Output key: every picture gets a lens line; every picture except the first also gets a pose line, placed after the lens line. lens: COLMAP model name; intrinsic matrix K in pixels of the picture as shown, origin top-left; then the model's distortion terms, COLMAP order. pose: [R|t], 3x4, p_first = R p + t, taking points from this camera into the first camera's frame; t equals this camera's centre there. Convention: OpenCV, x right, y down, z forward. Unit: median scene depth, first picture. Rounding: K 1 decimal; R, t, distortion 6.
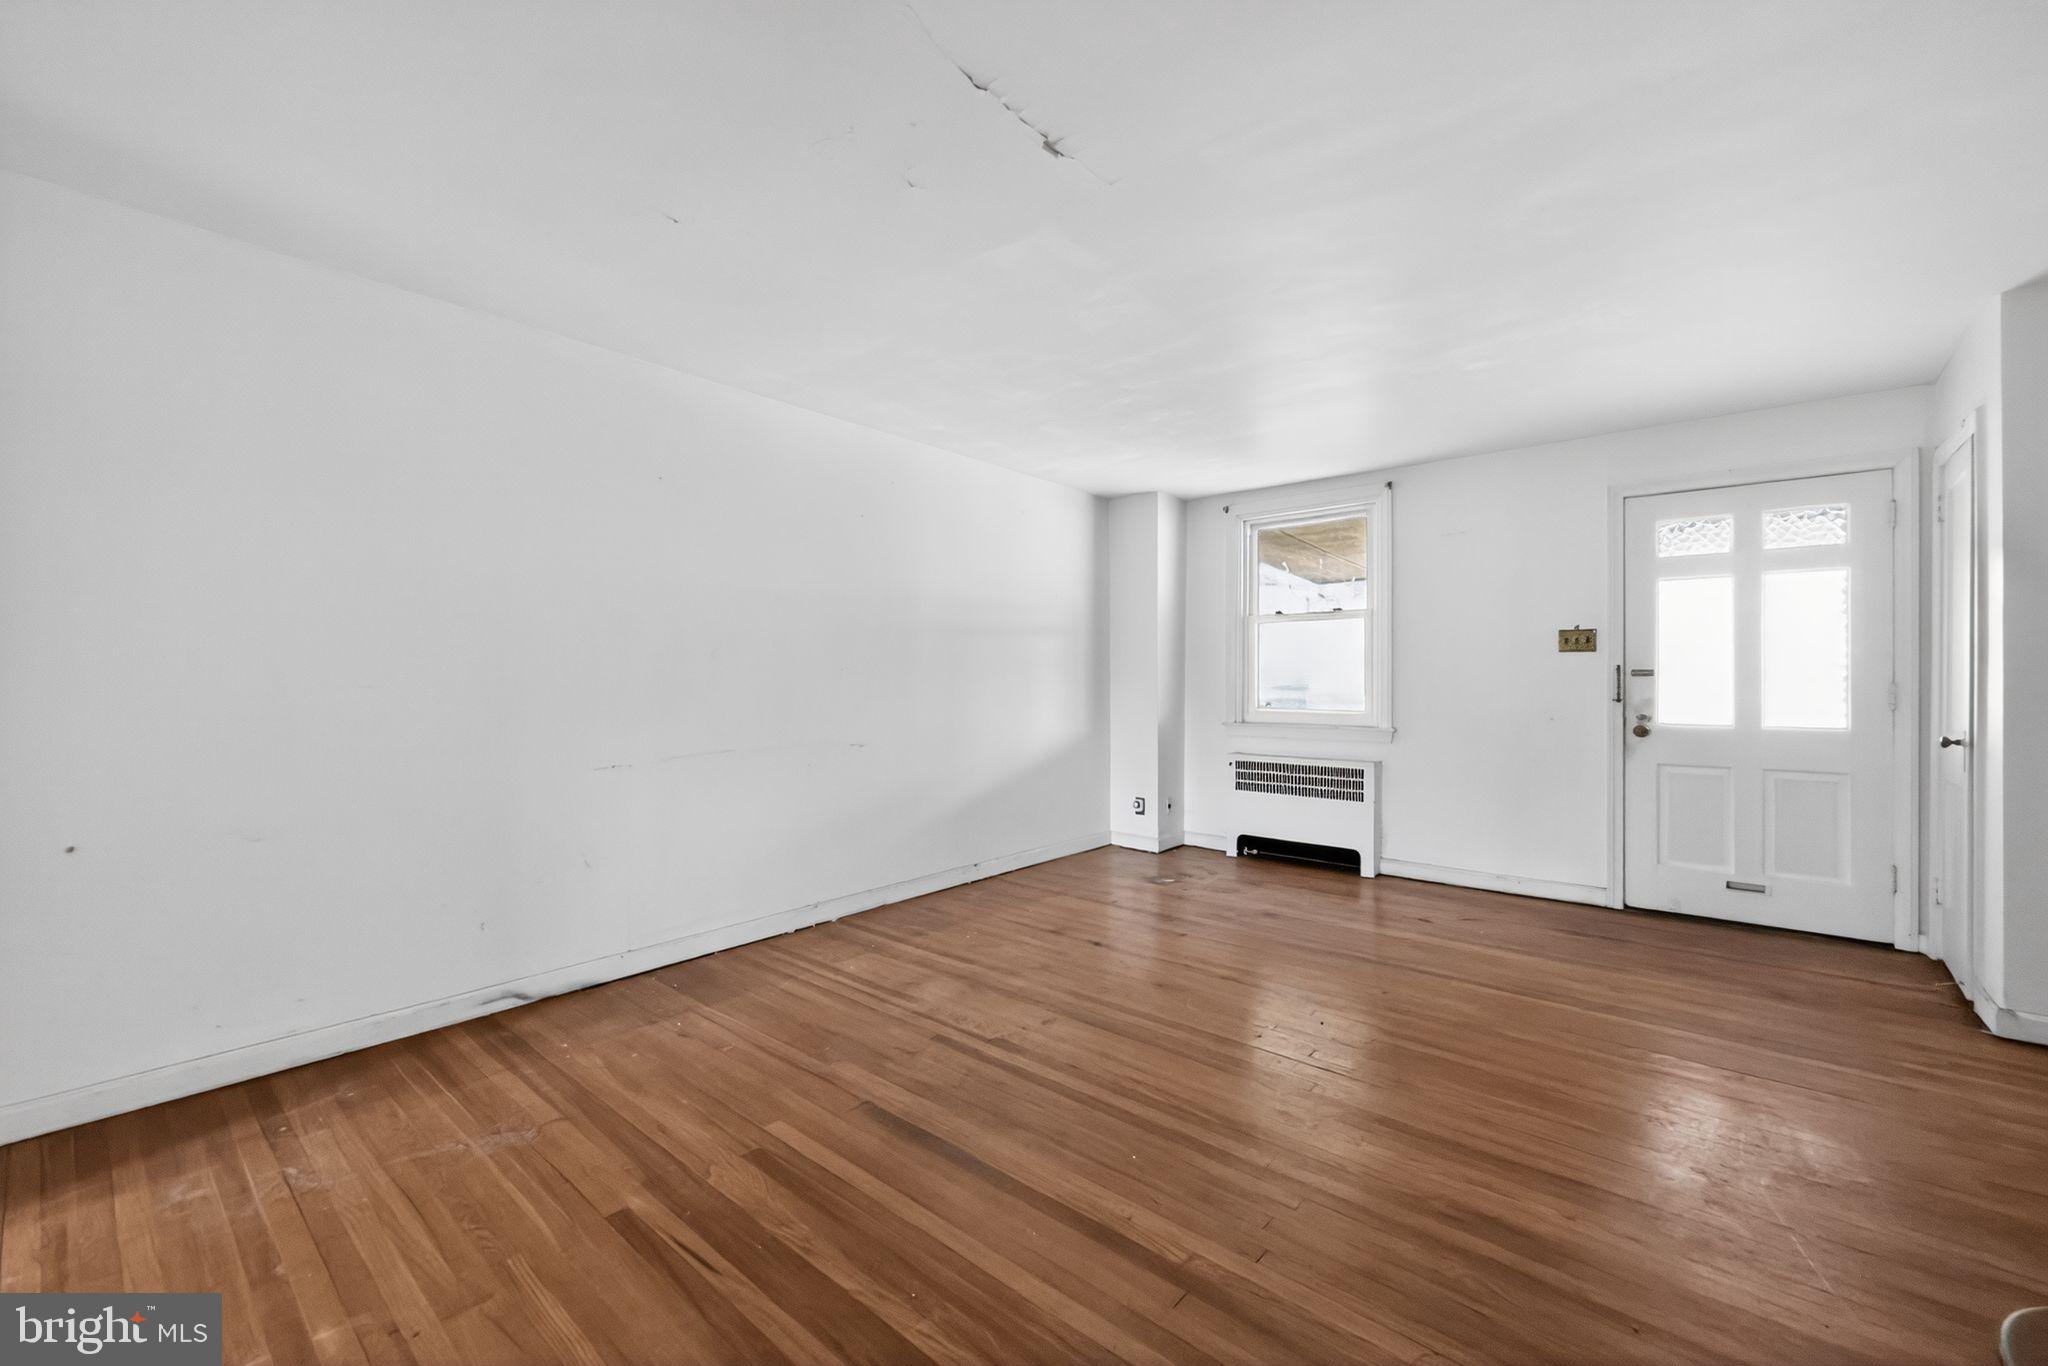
lens RADIAL K [[826.0, 0, 1019.3], [0, 826.0, 682.0], [0, 0, 1]] dist [0.003001, -0.000111]
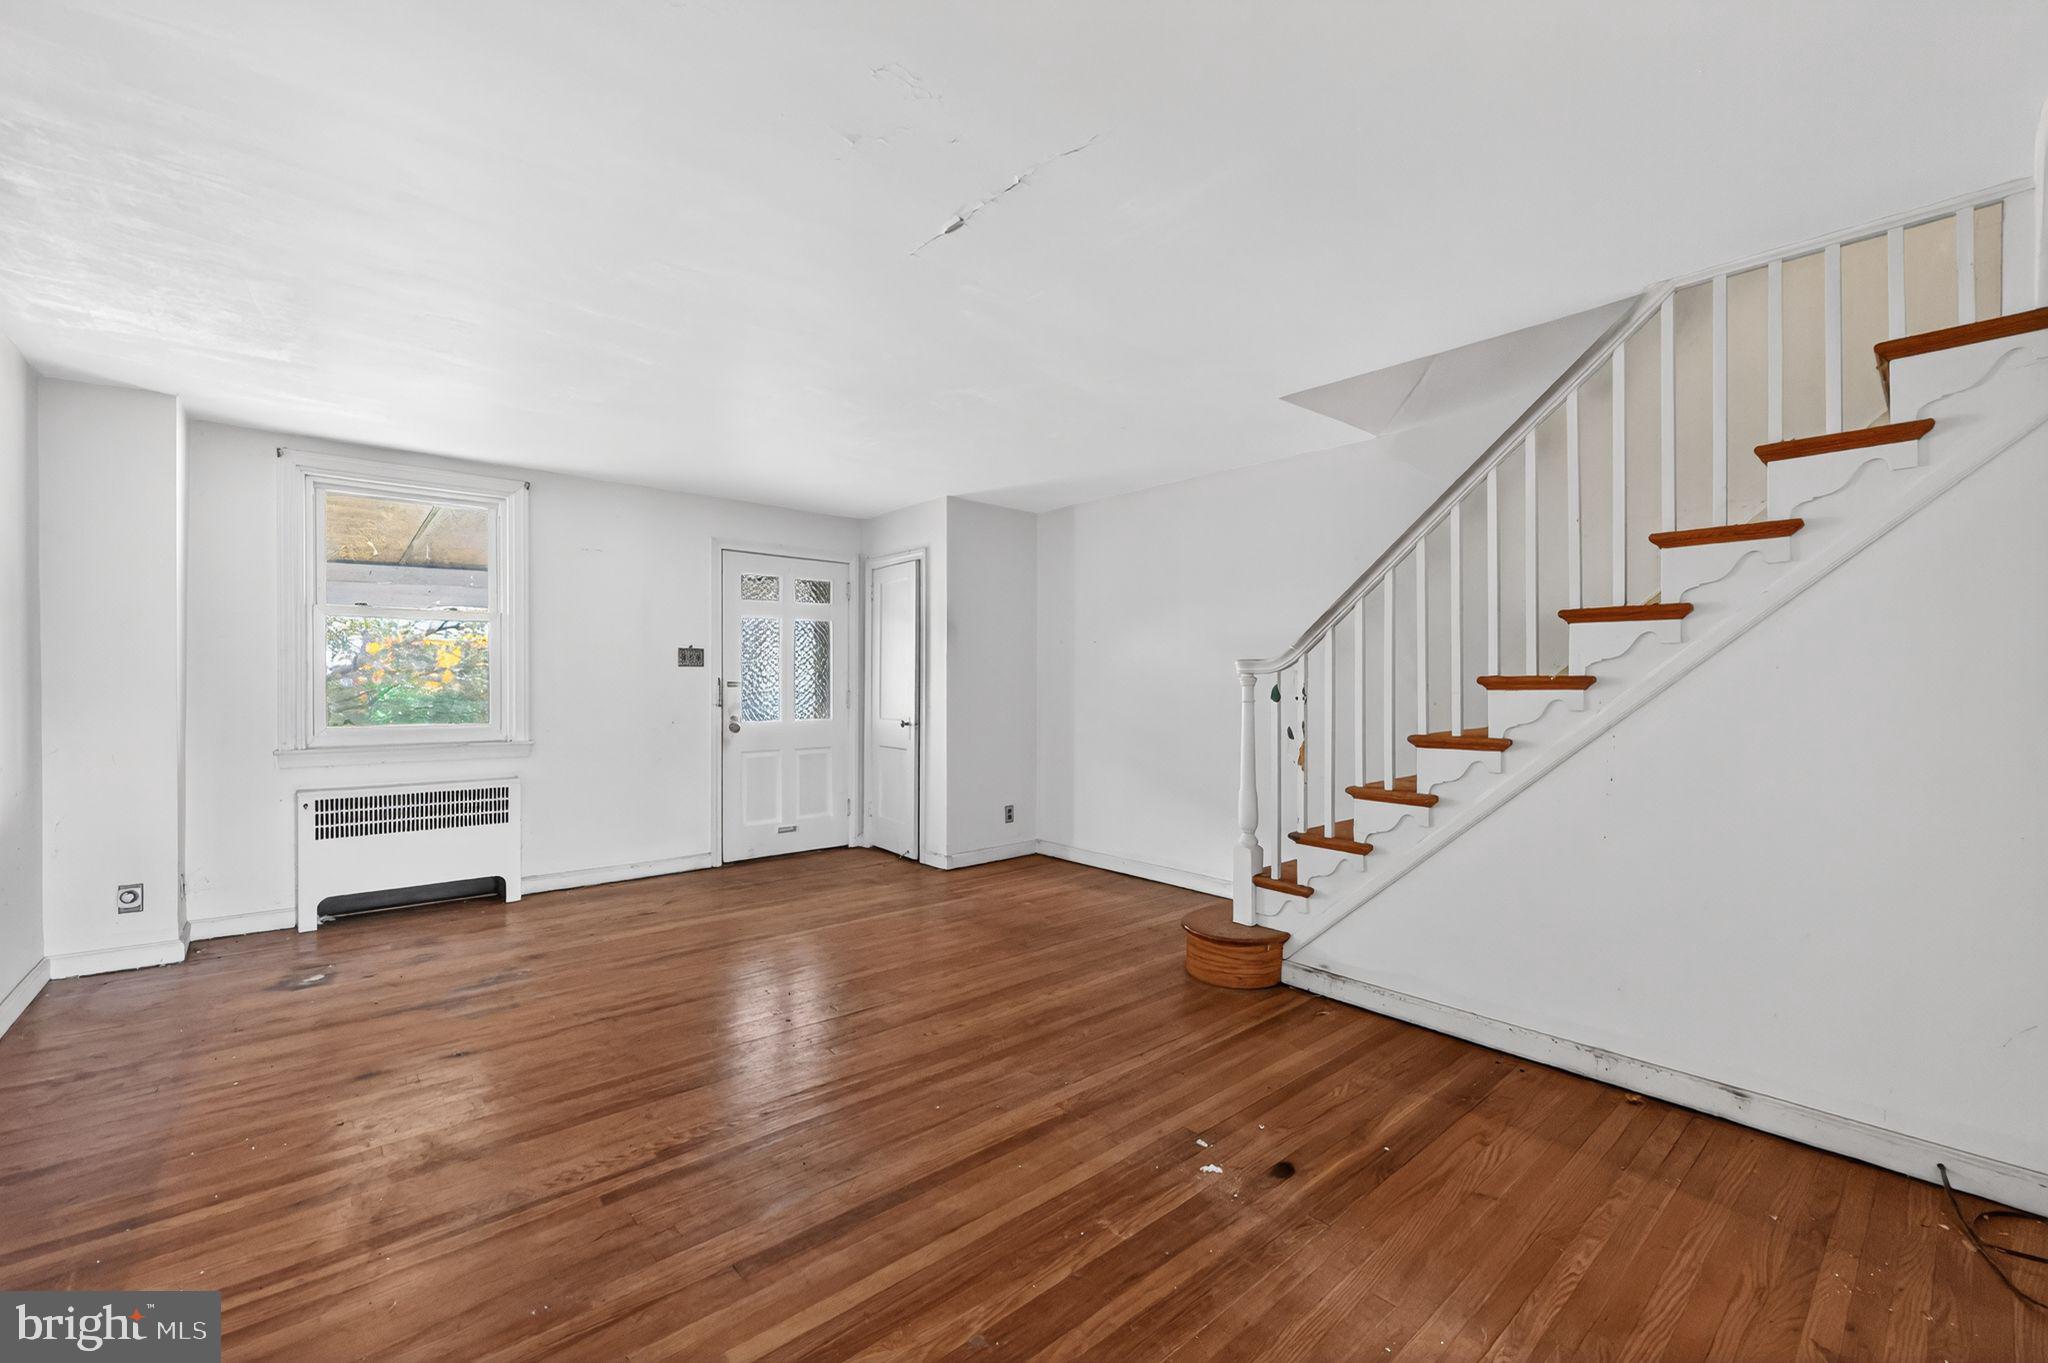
lens RADIAL K [[826.0, 0, 1019.9], [0, 826.0, 700.5], [0, 0, 1]] dist [0.003001, -0.000111]
pose [[0.153557, -0.021780, 0.987900, -0.477795], [-0.000636, 0.999755, 0.022140, -0.014190], [-0.988140, -0.004028, 0.153506, 0.339862]]
